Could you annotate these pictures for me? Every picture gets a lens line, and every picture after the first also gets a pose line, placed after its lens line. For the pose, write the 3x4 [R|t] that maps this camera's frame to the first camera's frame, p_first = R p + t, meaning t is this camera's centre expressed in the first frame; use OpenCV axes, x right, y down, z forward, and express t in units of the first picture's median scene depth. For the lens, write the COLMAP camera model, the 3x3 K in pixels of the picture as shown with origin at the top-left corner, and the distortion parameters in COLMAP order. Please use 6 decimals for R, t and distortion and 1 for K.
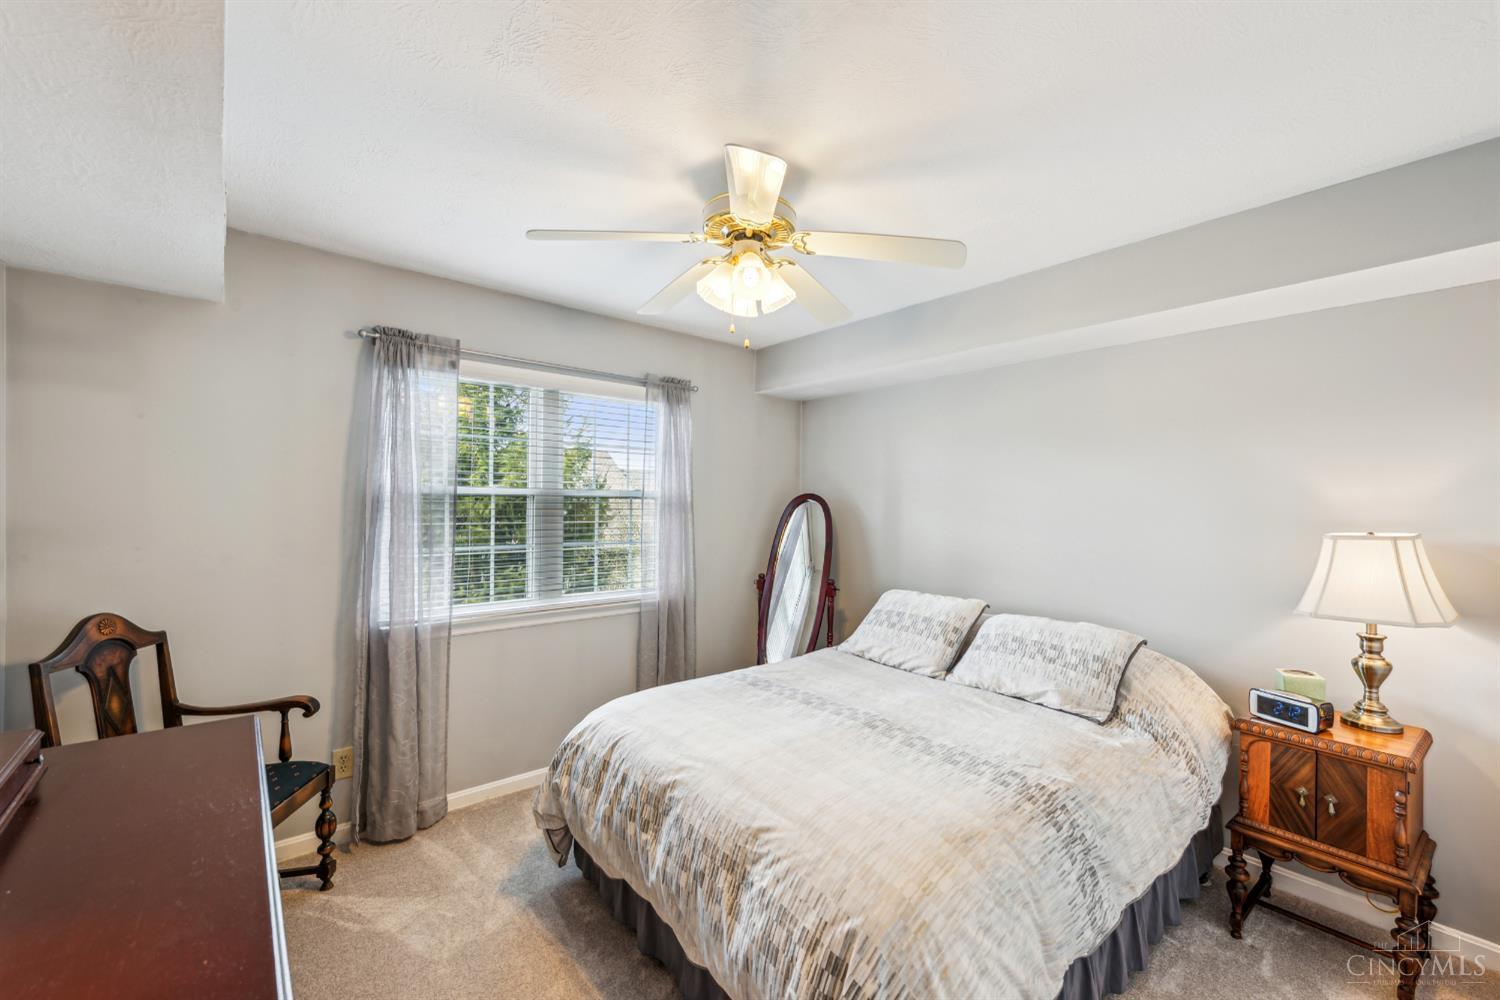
lens RADIAL K [[632.8, 0, 750.0], [0, 632.8, 500.0], [0, 0, 1]] dist [0.001280, 0.000094]
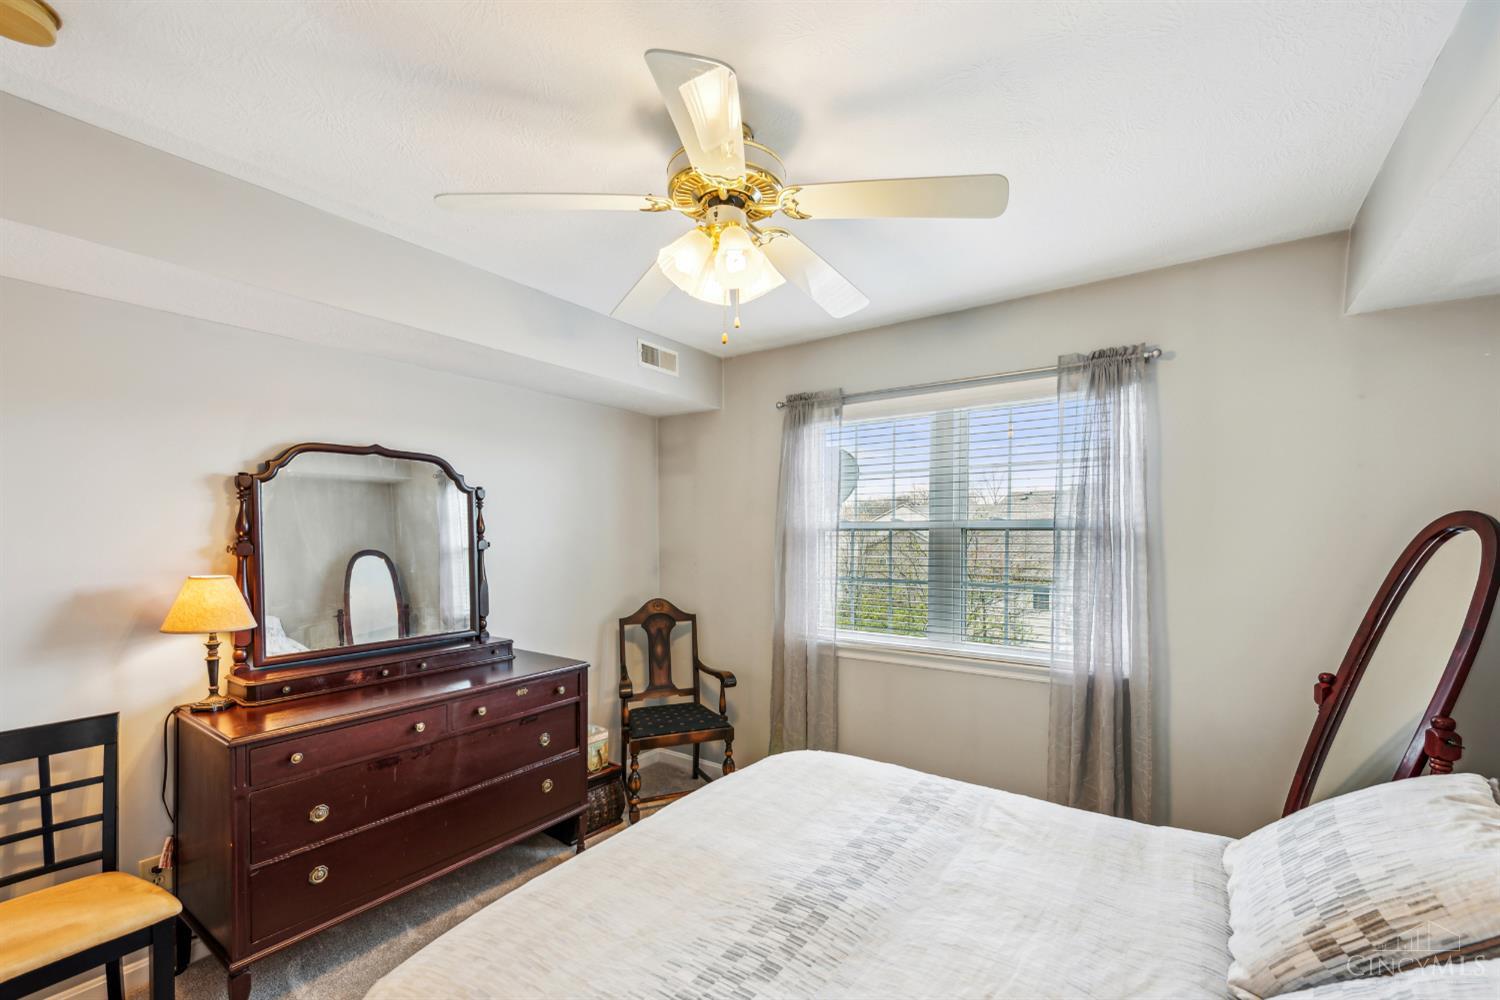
lens RADIAL K [[621.3, 0, 754.0], [0, 621.3, 541.8], [0, 0, 1]] dist [0.018350, 0.000002]
pose [[0.233142, 0.007619, -0.972413, 0.601328], [0.012976, 0.999856, 0.010945, -0.000872], [0.972356, -0.015170, 0.233010, 0.653404]]
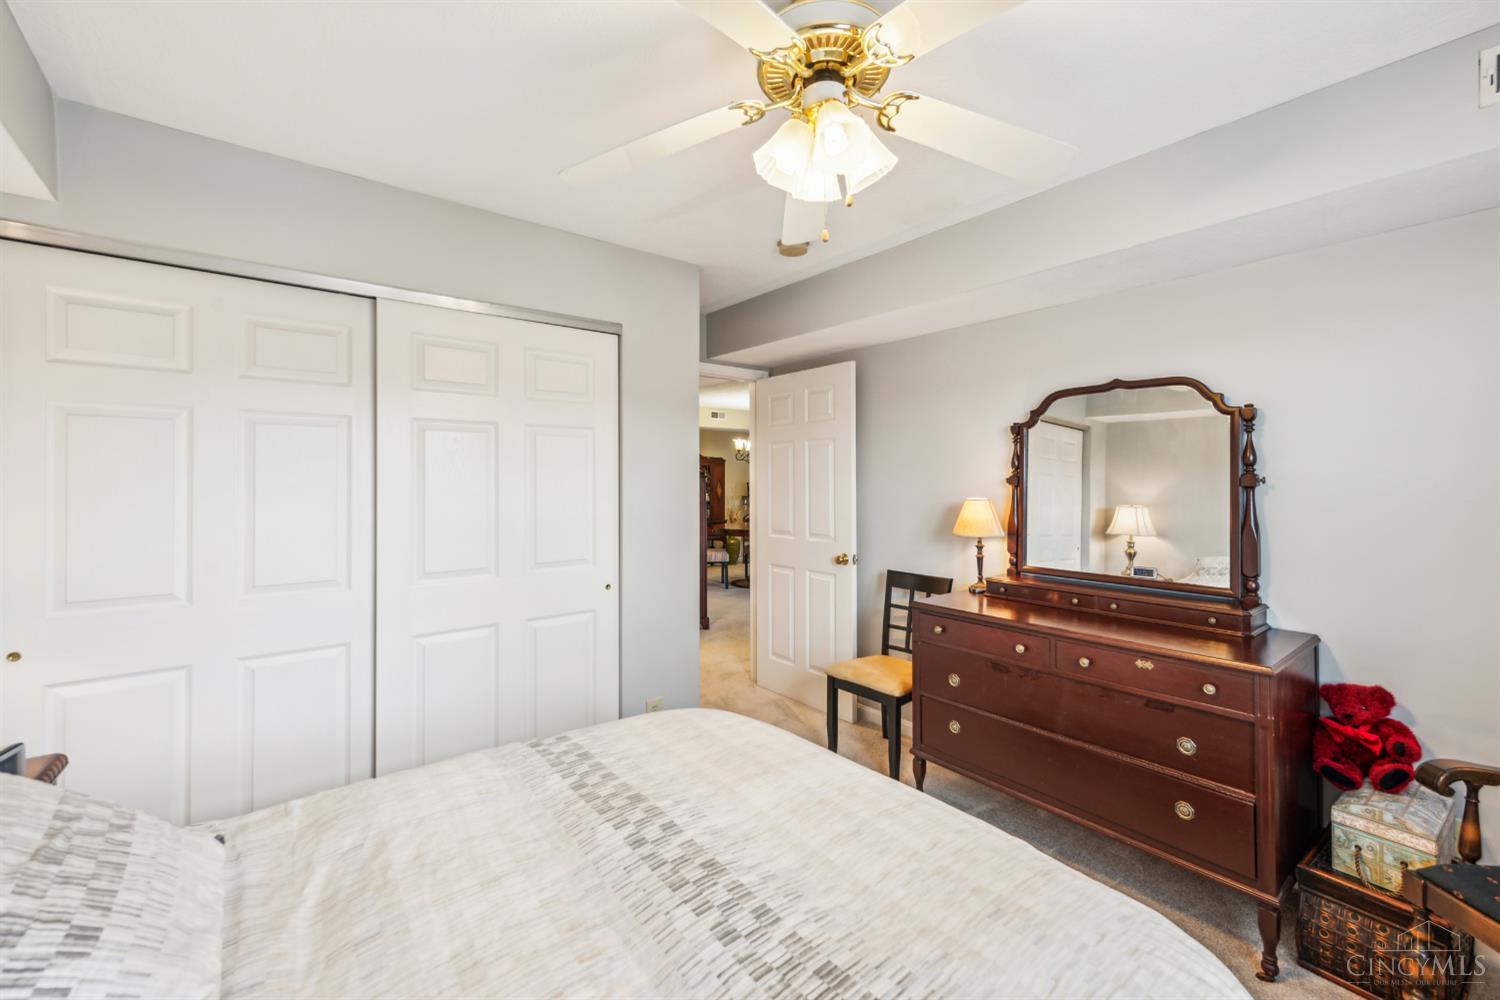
lens RADIAL K [[601.2, 0, 753.7], [0, 601.2, 474.8], [0, 0, 1]] dist [0.001083, 0.000072]
pose [[-0.999531, -0.004994, 0.030224, 0.038572], [-0.005519, 0.999835, -0.017292, 0.020424], [-0.030133, -0.017450, -0.999394, 1.280362]]
